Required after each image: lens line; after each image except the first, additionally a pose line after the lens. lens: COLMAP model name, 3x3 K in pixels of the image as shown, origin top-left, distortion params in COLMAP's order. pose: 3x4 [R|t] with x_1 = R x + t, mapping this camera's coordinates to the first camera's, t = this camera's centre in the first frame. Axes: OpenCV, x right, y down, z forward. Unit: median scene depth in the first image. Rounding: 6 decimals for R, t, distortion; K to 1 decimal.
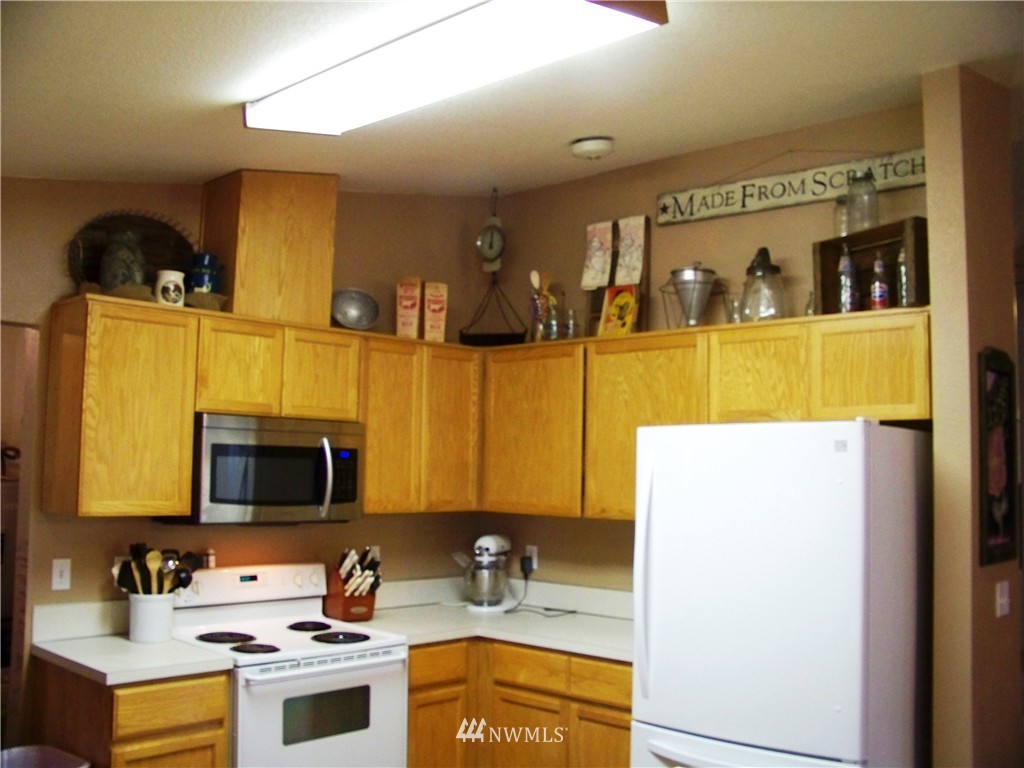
lens RADIAL K [[993.4, 0, 513.9], [0, 993.4, 389.1], [0, 0, 1]] dist [-0.255343, 0.286826]
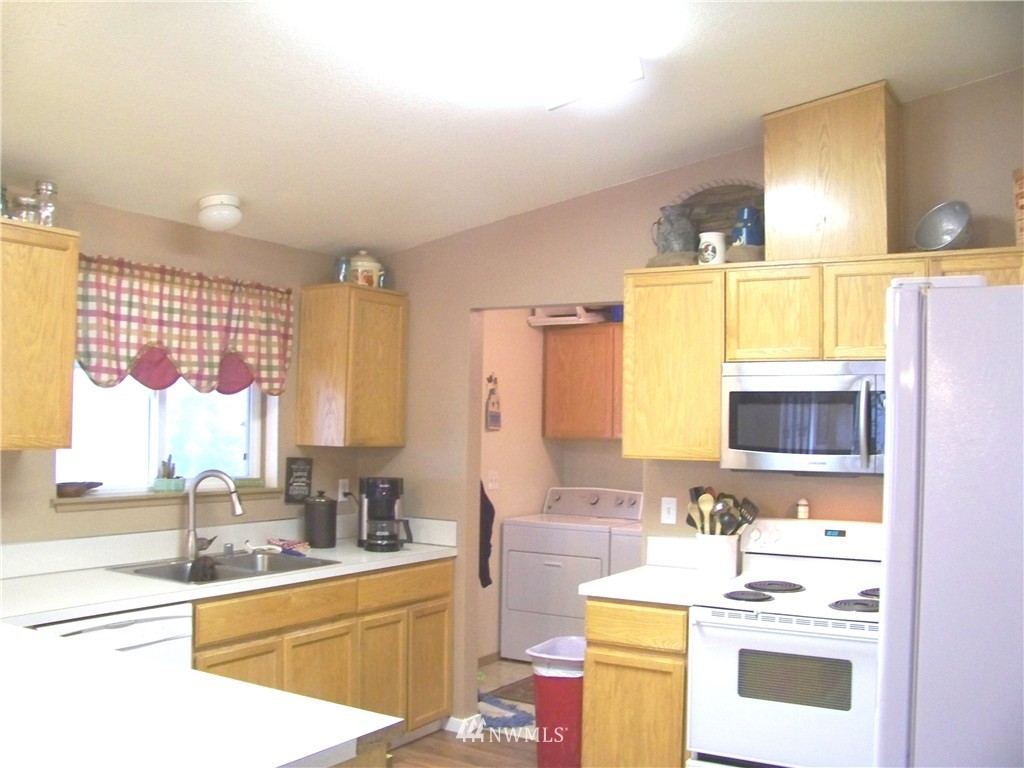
lens RADIAL K [[1016.3, 0, 512.0], [0, 1016.3, 384.0], [0, 0, 1]] dist [-0.268094, 0.287218]
pose [[0.190628, -0.051702, -0.980300, 0.705791], [0.065260, 0.997070, -0.039896, 0.077324], [0.979491, -0.056369, 0.193443, 0.582853]]
